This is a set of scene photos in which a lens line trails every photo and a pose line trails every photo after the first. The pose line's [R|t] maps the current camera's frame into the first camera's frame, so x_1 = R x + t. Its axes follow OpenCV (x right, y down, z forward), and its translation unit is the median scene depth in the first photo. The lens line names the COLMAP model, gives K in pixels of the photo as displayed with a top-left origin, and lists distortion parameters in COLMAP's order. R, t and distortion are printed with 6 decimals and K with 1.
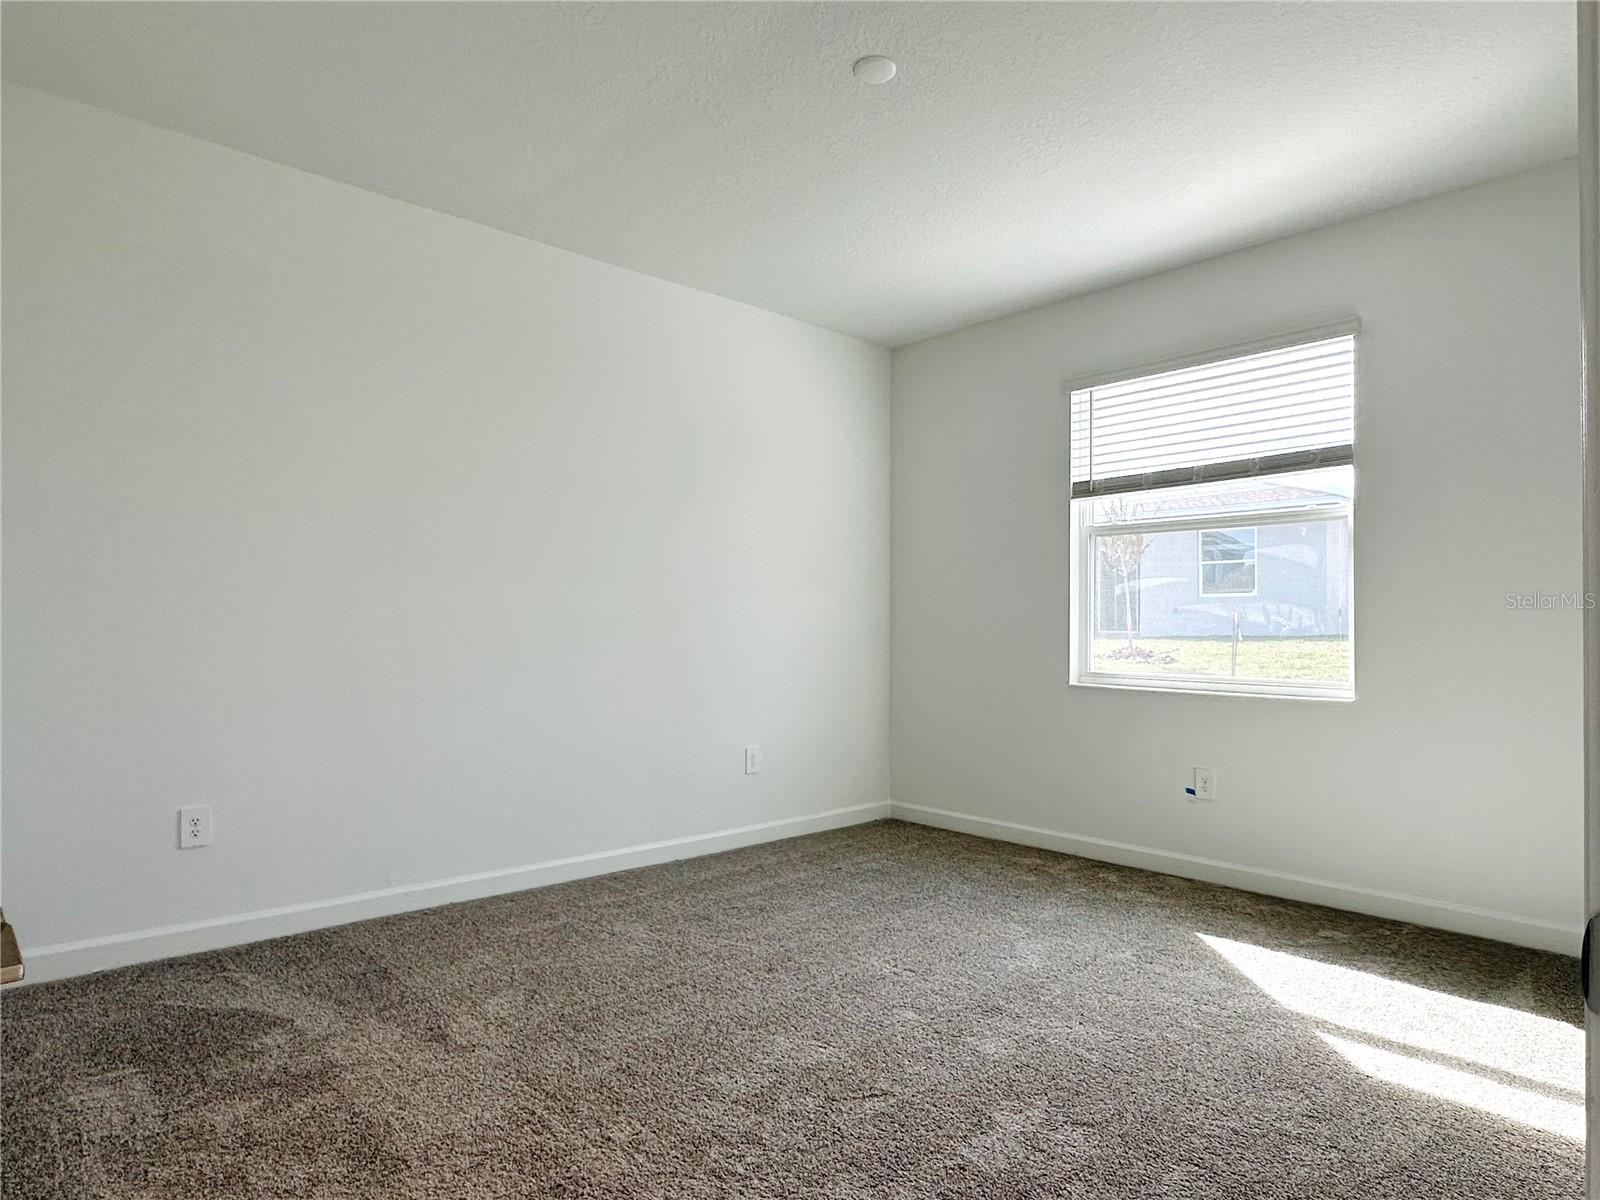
lens RADIAL K [[916.3, 0, 799.2], [0, 916.3, 600.7], [0, 0, 1]] dist [0.012785, 0.001144]
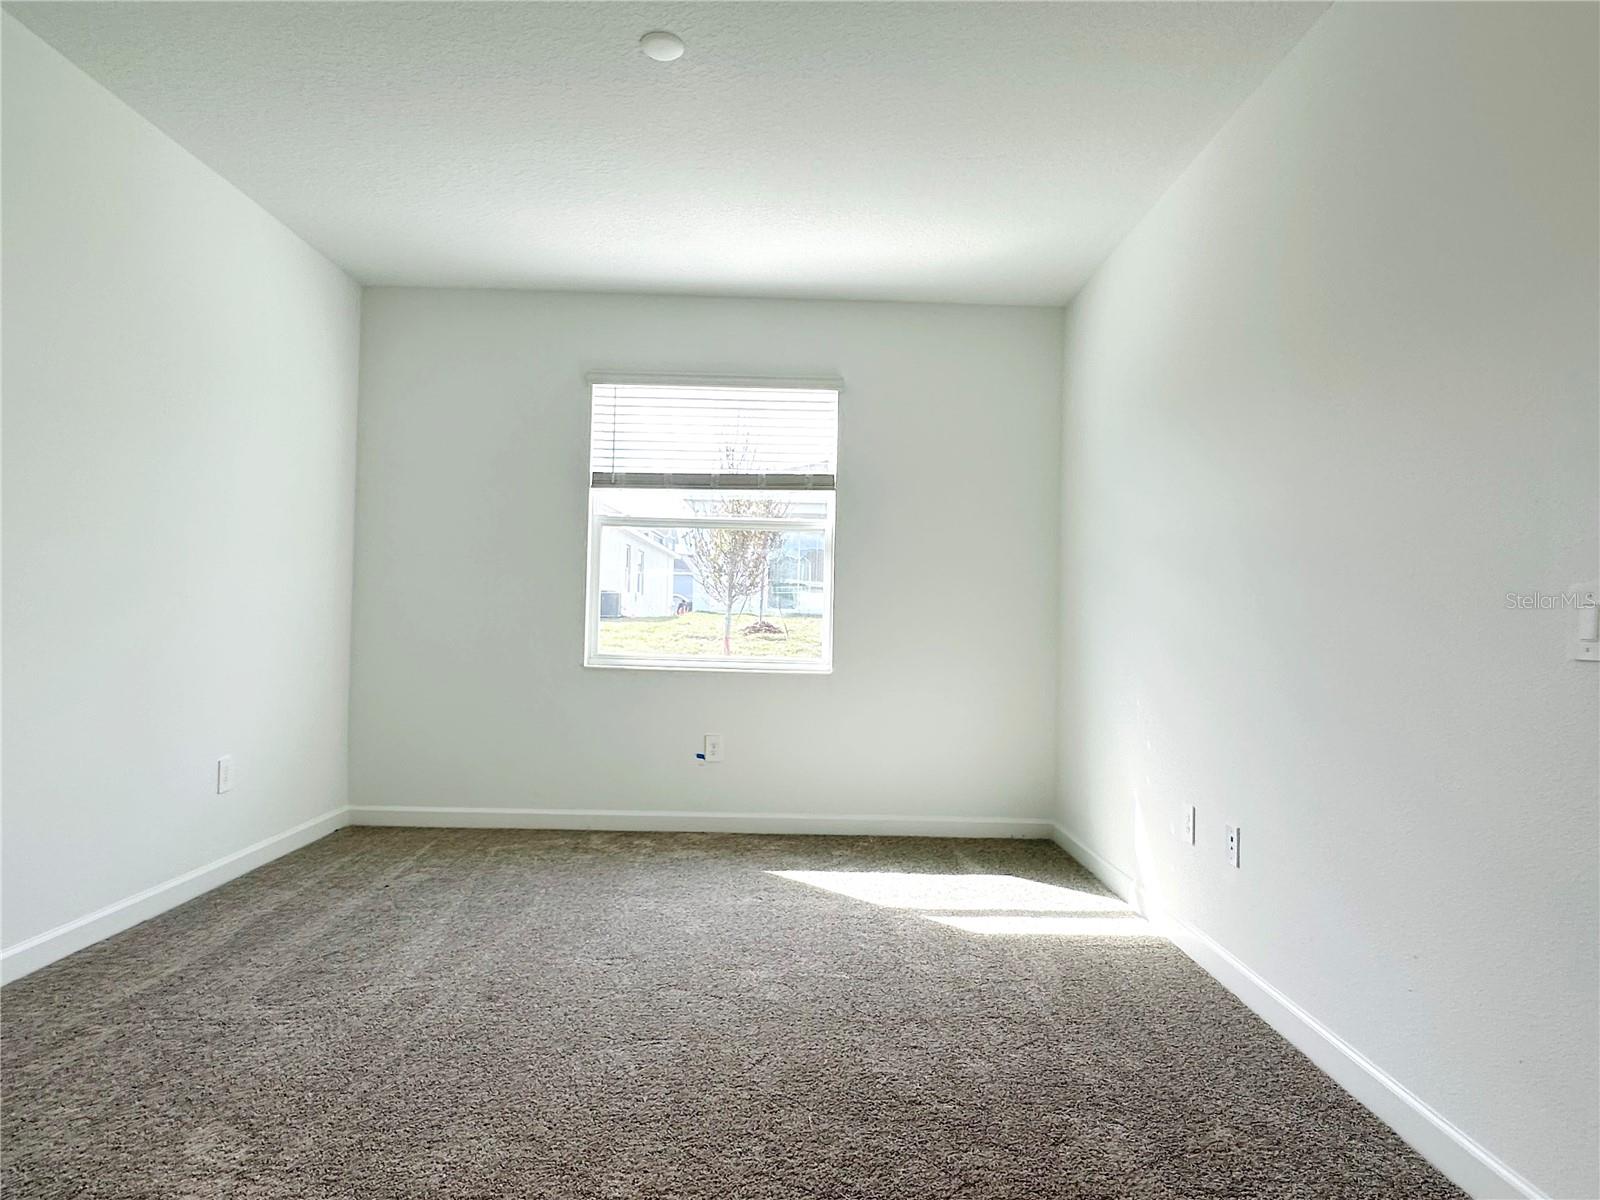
lens RADIAL K [[916.3, 0, 801.0], [0, 916.3, 595.3], [0, 0, 1]] dist [0.012785, 0.001144]
pose [[0.689516, 0.028675, 0.723702, -0.326671], [-0.040599, 0.999175, -0.000909, 0.002320], [-0.723131, -0.028755, 0.690112, 0.126013]]
